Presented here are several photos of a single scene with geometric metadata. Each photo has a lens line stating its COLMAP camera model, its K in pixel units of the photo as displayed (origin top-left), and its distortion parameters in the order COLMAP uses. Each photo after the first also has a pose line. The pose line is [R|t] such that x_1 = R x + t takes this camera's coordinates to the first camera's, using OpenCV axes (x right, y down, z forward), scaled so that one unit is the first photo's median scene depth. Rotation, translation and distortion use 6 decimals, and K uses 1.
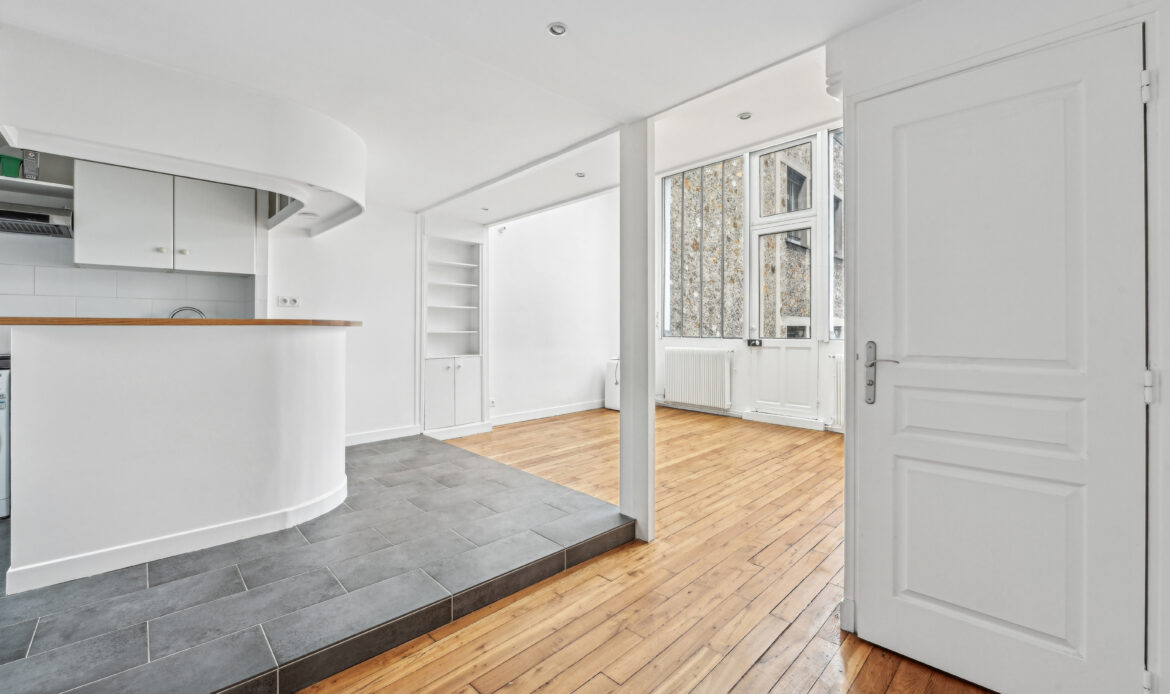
lens RADIAL K [[477.6, 0, 588.0], [0, 477.6, 323.5], [0, 0, 1]] dist [-0.008805, -0.000010]
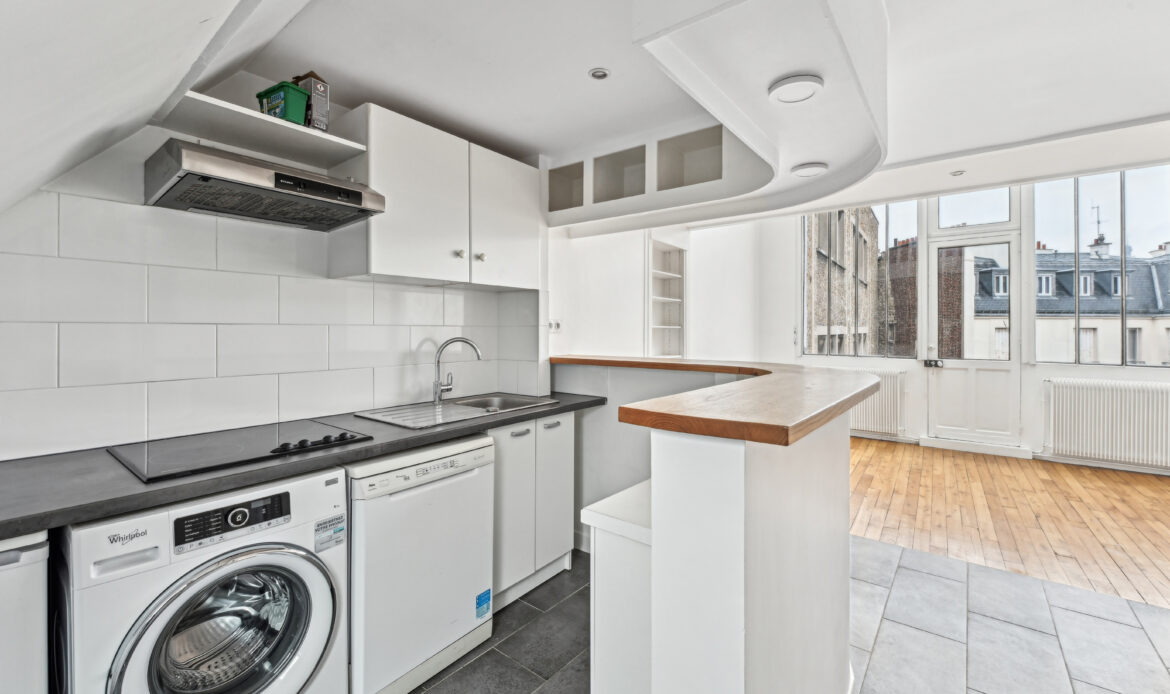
lens RADIAL K [[475.8, 0, 590.8], [0, 475.8, 328.2], [0, 0, 1]] dist [-0.002876, -0.000490]
pose [[0.989324, 0.002660, 0.145709, -0.509429], [-0.003607, 0.999974, 0.006241, -0.036108], [-0.145689, -0.006700, 0.989308, 0.203921]]
